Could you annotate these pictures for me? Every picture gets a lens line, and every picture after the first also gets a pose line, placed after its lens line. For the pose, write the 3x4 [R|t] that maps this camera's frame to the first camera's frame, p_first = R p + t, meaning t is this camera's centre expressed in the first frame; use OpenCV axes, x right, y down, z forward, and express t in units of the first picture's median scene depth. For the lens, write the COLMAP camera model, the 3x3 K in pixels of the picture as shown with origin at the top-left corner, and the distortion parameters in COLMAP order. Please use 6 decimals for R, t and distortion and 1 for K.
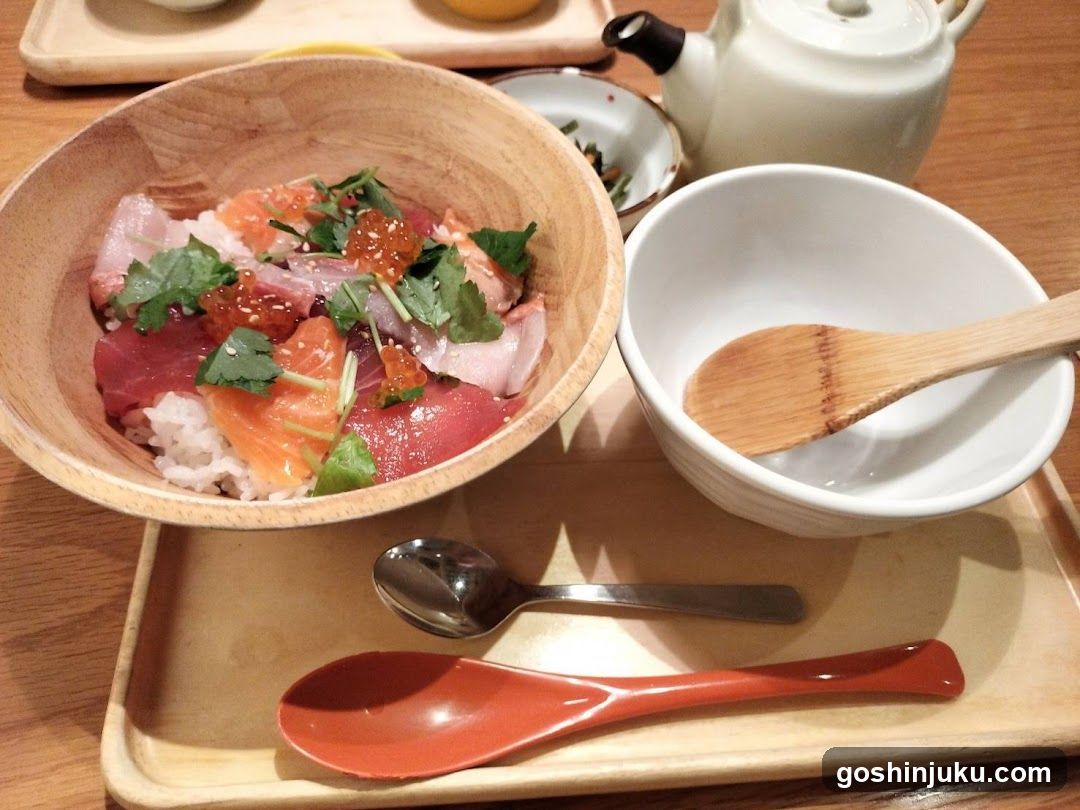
lens RADIAL K [[838.3, 0, 558.1], [0, 838.3, 447.7], [0, 0, 1]] dist [0.008190, -0.088073]
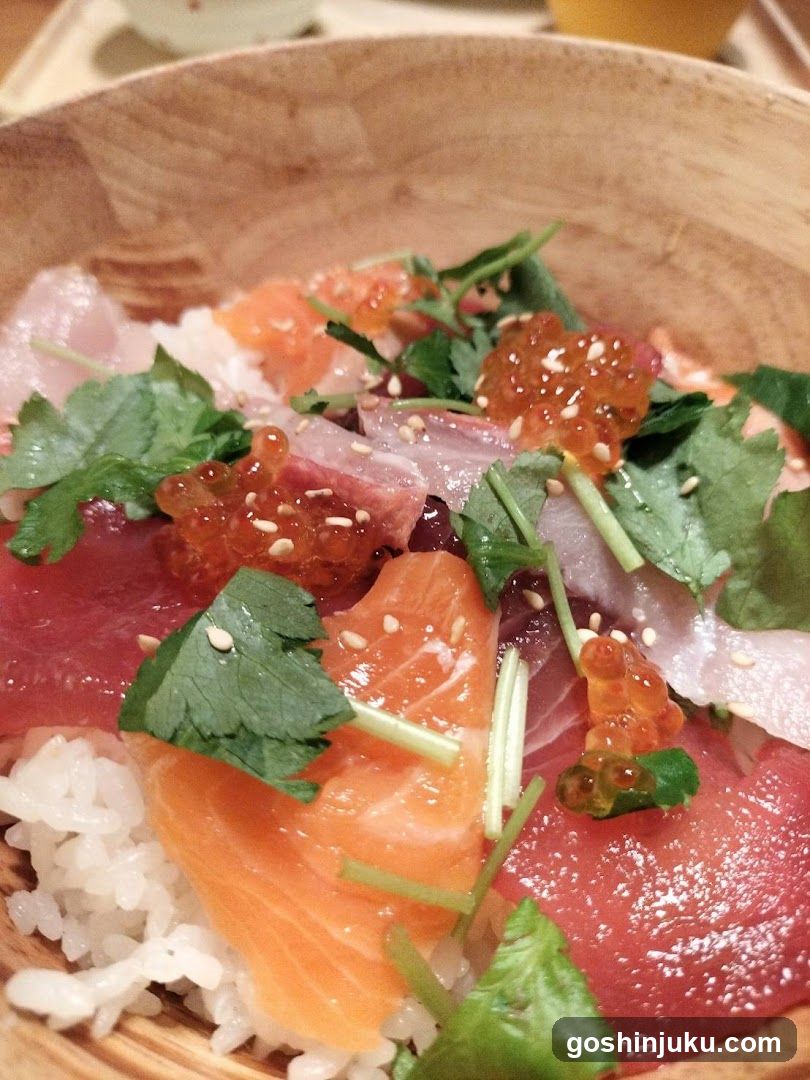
lens RADIAL K [[838.3, 0, 405.0], [0, 838.3, 540.0], [0, 0, 1]] dist [0.008190, -0.088073]
pose [[0.987173, 0.069636, -0.143667, -0.227148], [-0.081489, 0.993592, -0.078328, -0.121178], [0.137291, 0.089030, 0.986521, 0.560801]]
